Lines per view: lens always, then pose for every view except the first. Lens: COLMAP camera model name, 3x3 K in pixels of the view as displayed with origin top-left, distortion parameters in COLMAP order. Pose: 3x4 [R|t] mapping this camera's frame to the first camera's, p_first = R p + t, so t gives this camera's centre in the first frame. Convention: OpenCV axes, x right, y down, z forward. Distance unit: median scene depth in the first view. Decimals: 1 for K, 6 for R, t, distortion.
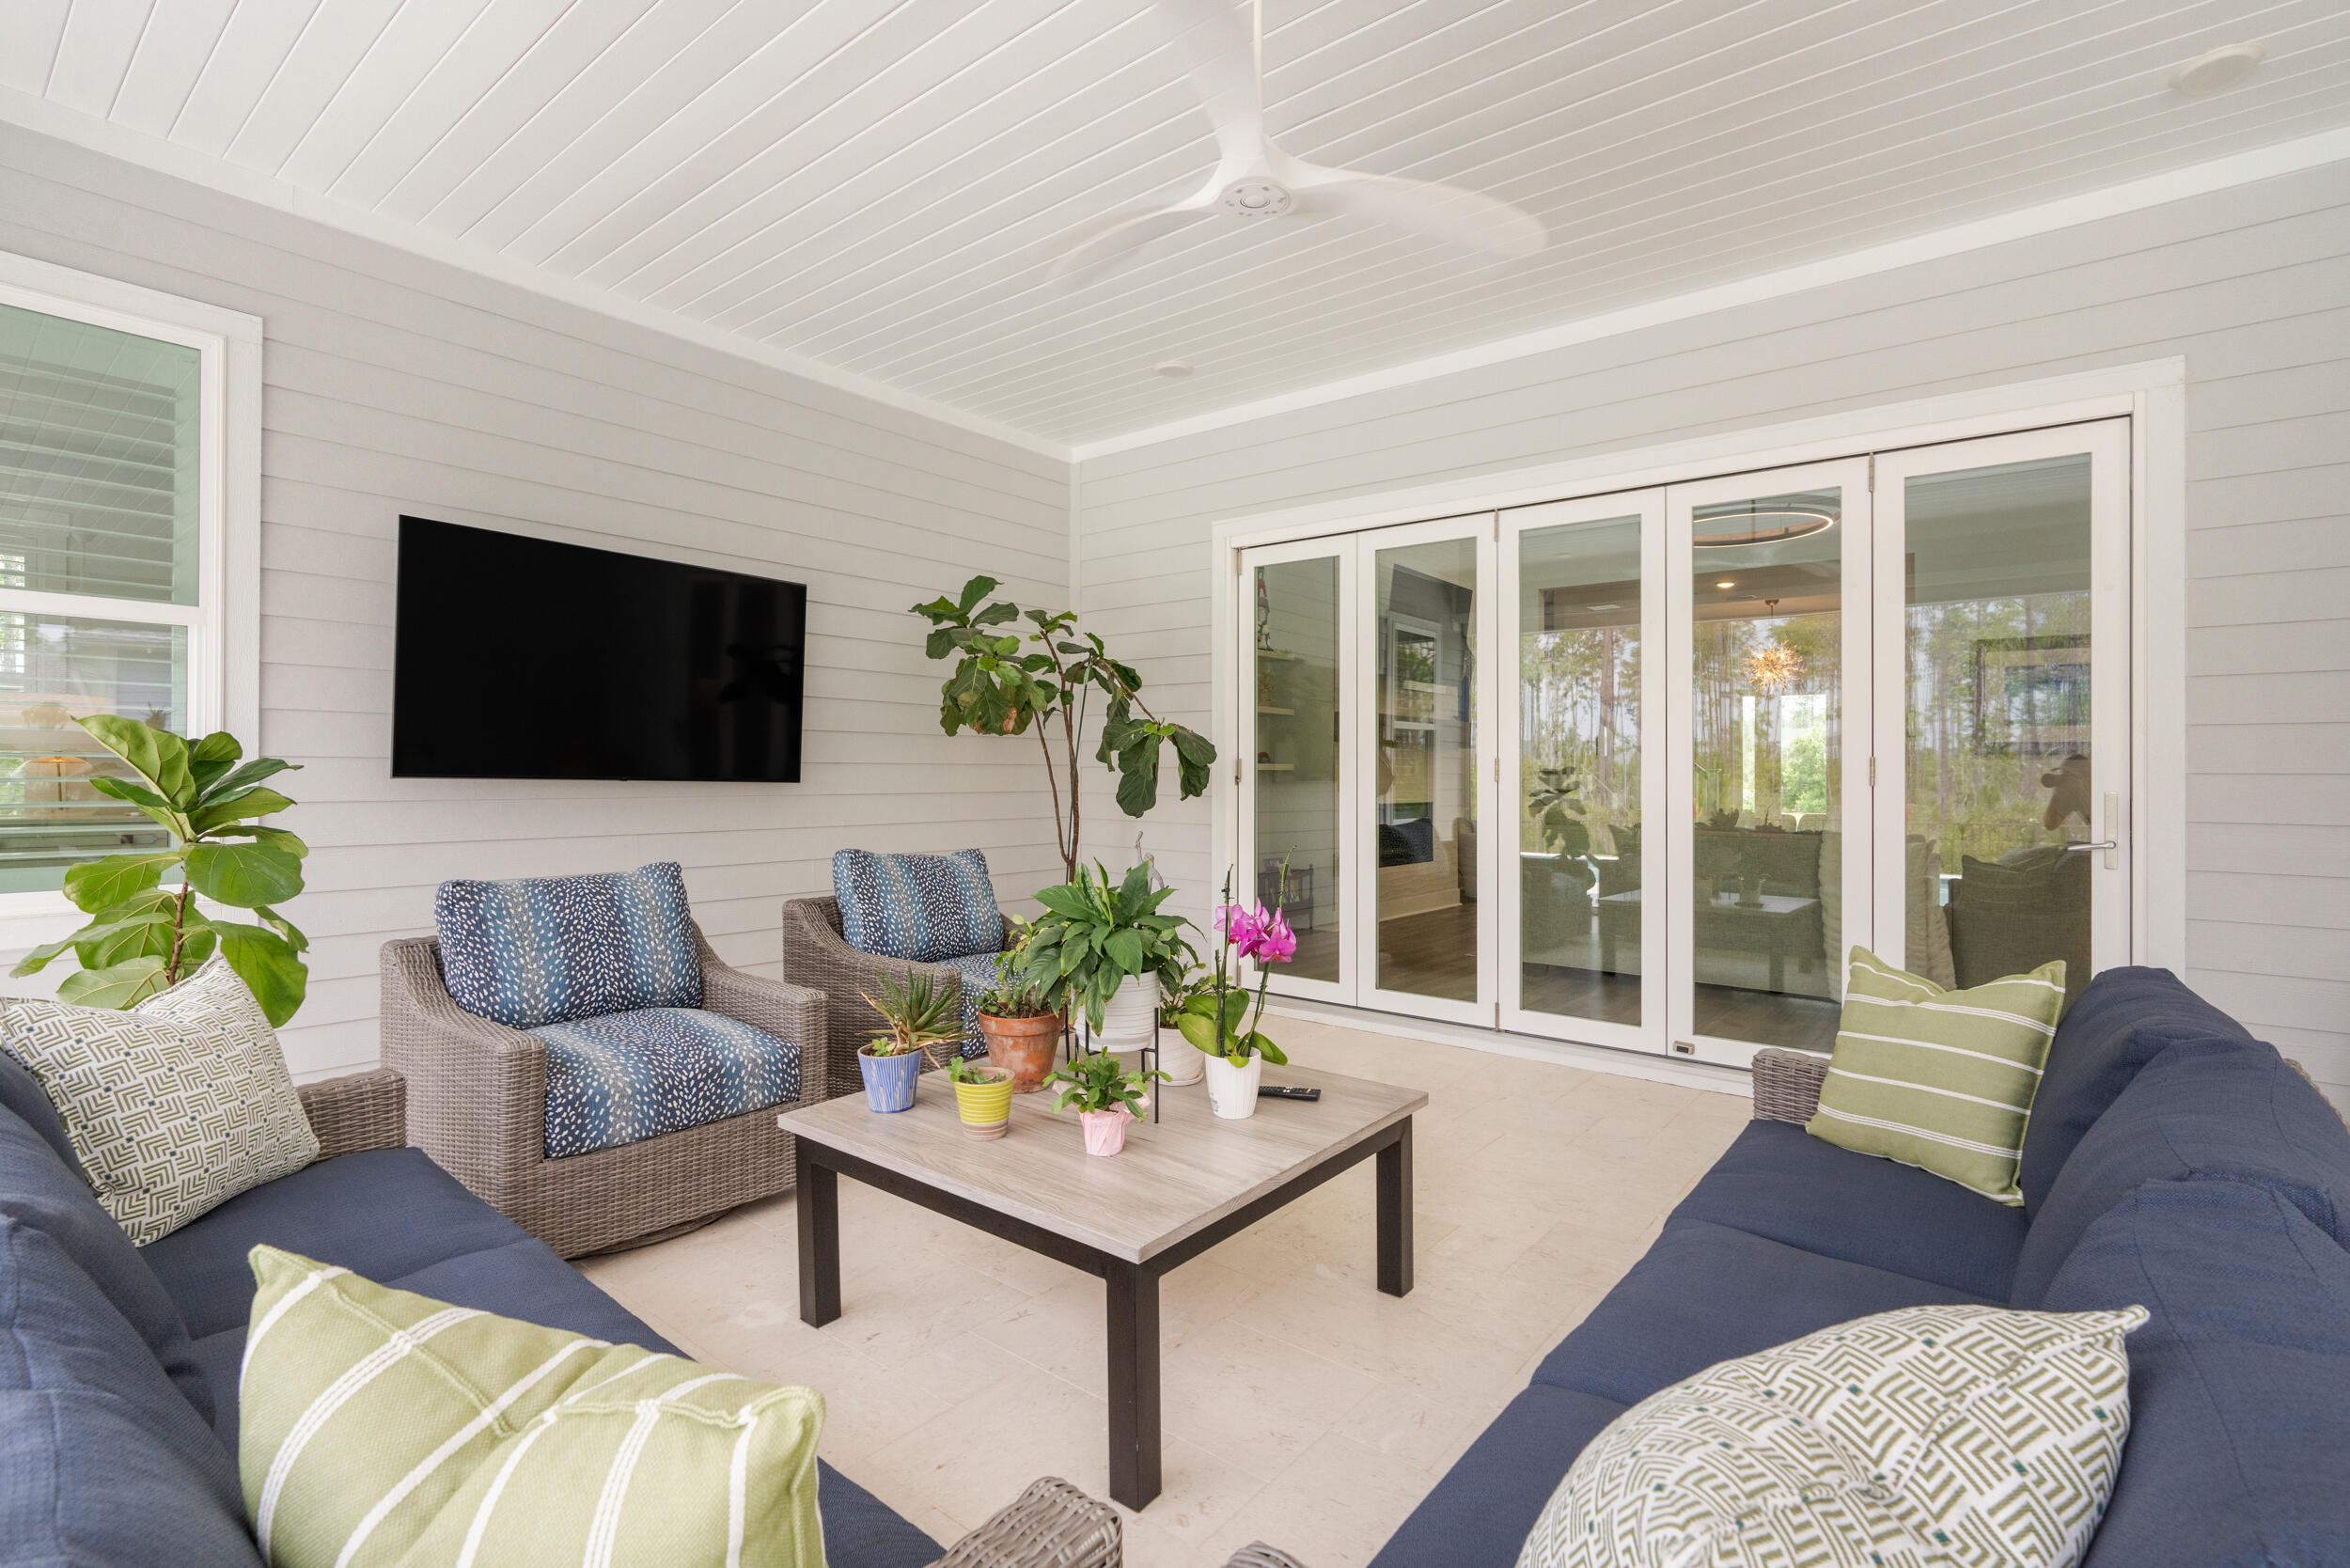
lens RADIAL K [[1059.4, 0, 1188.2], [0, 1059.4, 782.8], [0, 0, 1]] dist [-0.010247, 0.002437]
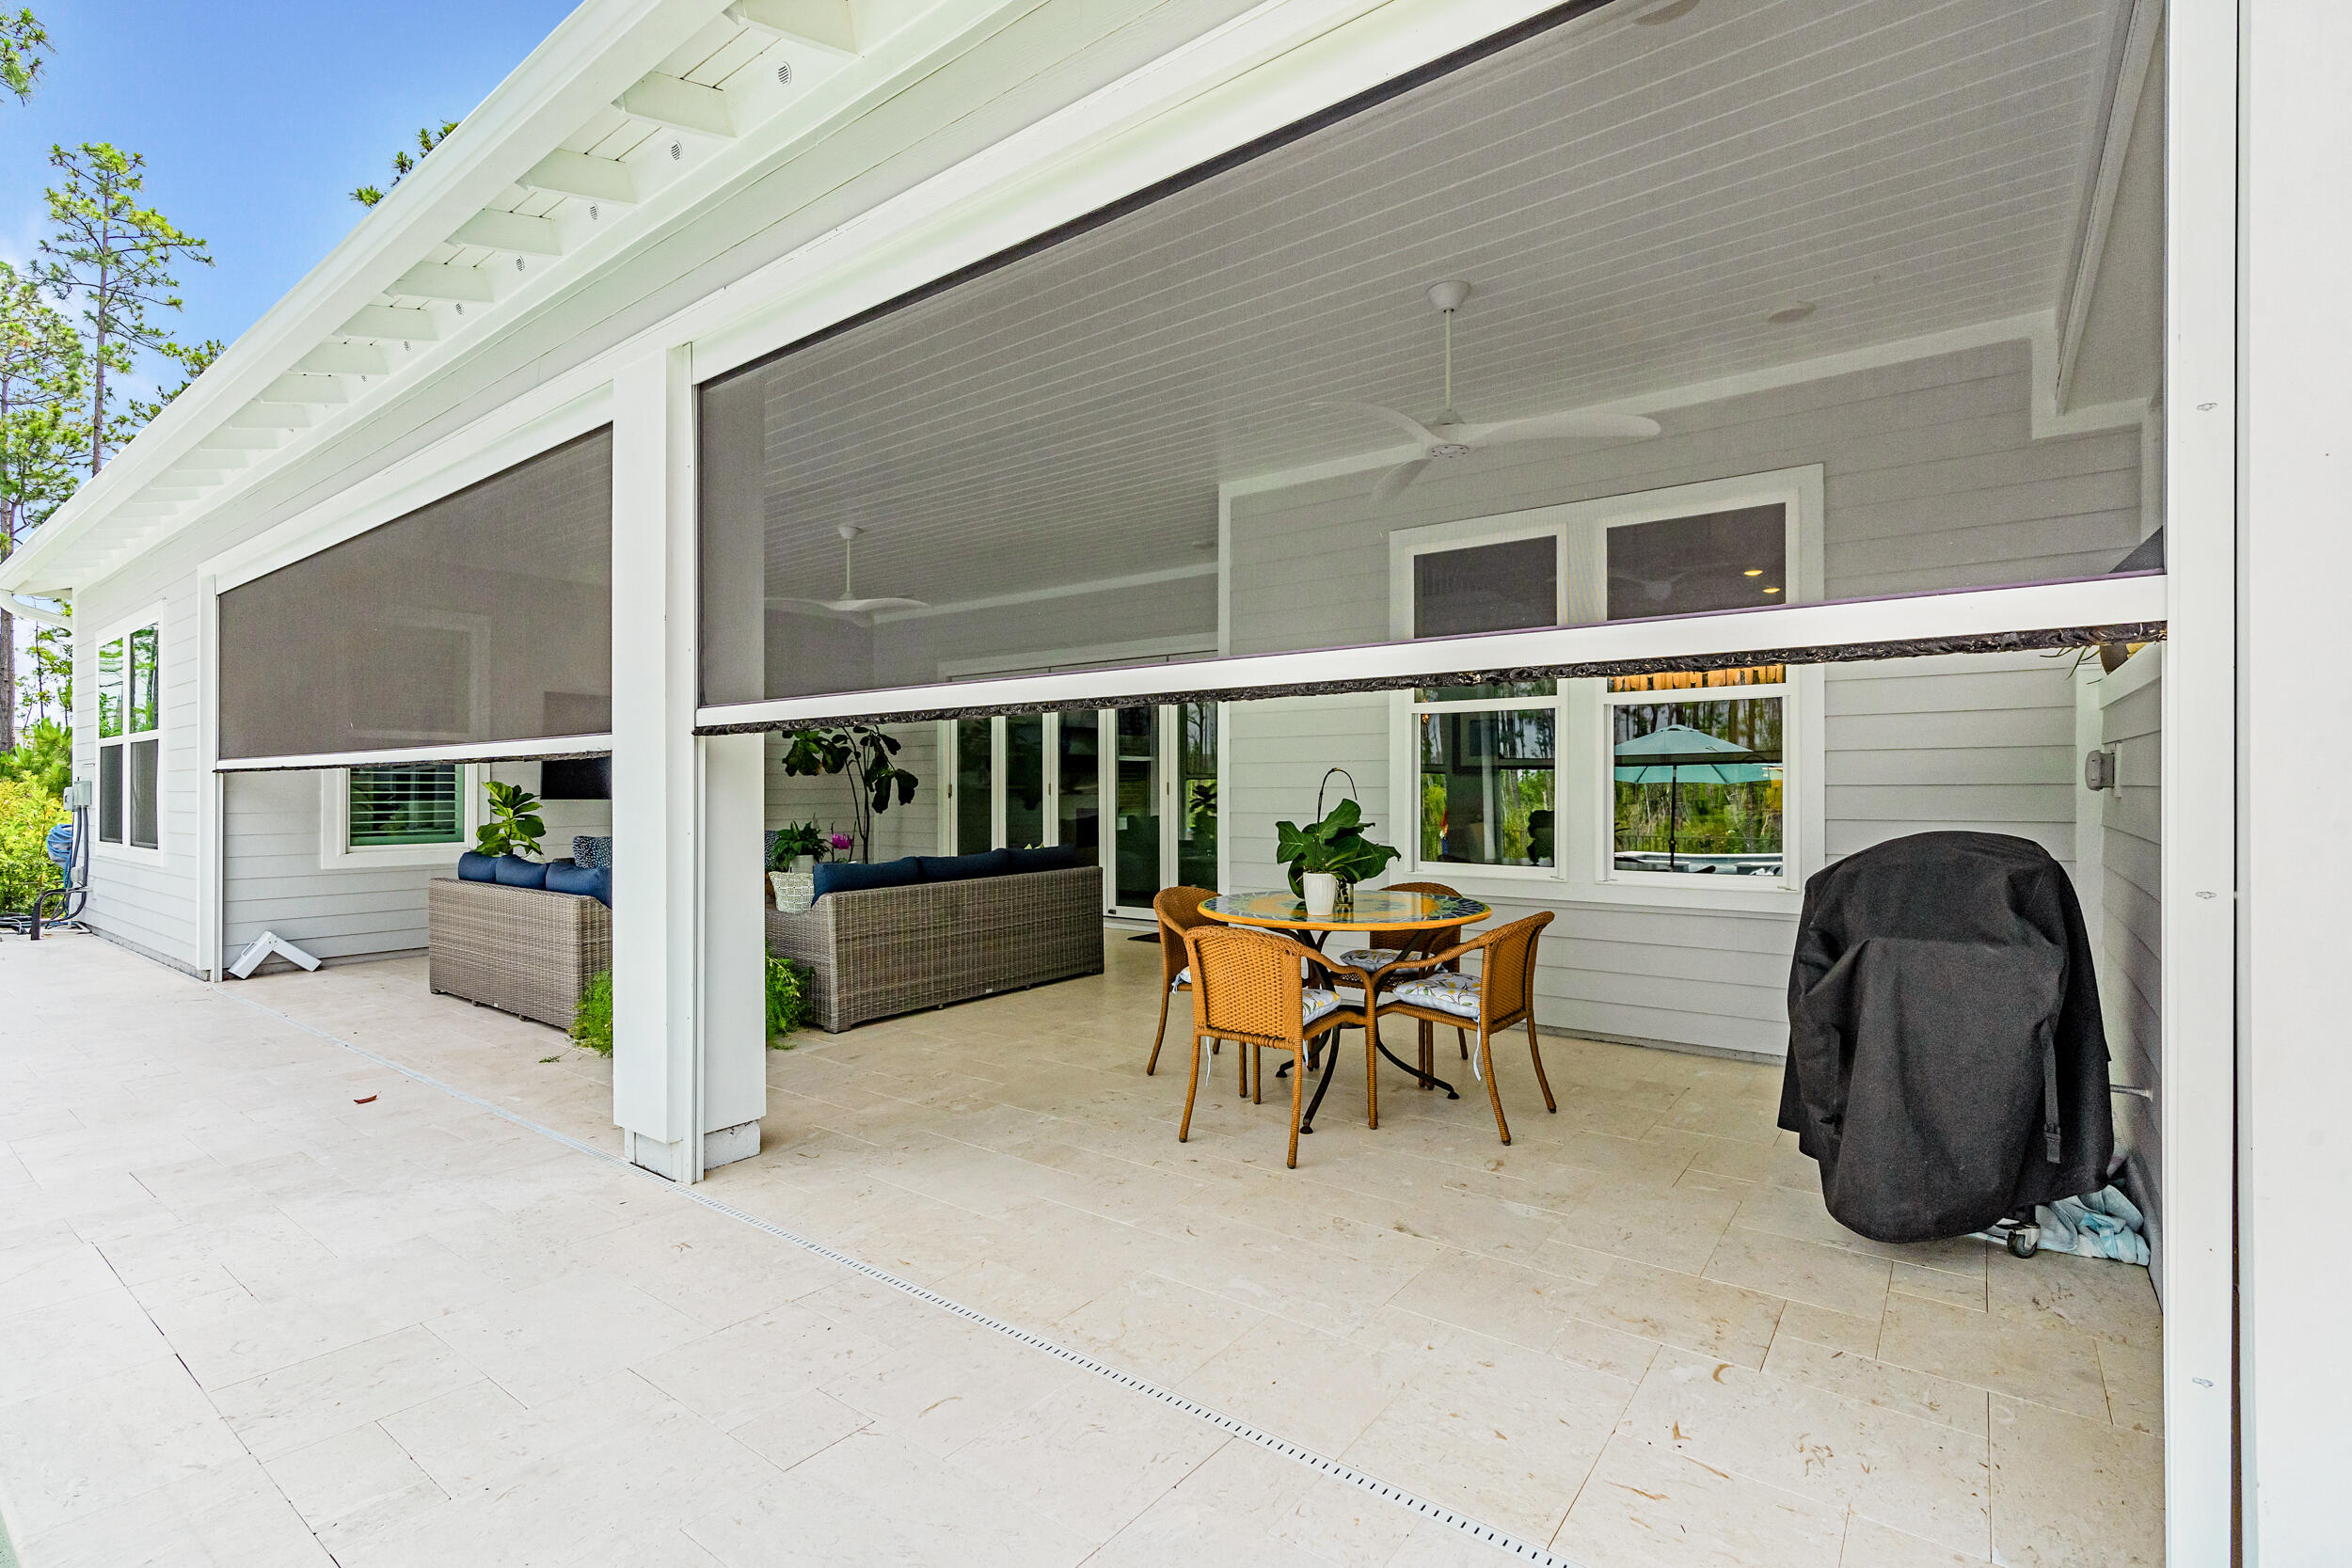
lens RADIAL K [[1060.2, 0, 1220.7], [0, 1060.2, 780.5], [0, 0, 1]] dist [-0.010247, 0.002437]
pose [[0.999341, -0.010297, 0.034817, 0.541064], [0.010757, 0.999857, -0.013043, 0.002234], [-0.034678, 0.013409, 0.999309, -1.108859]]
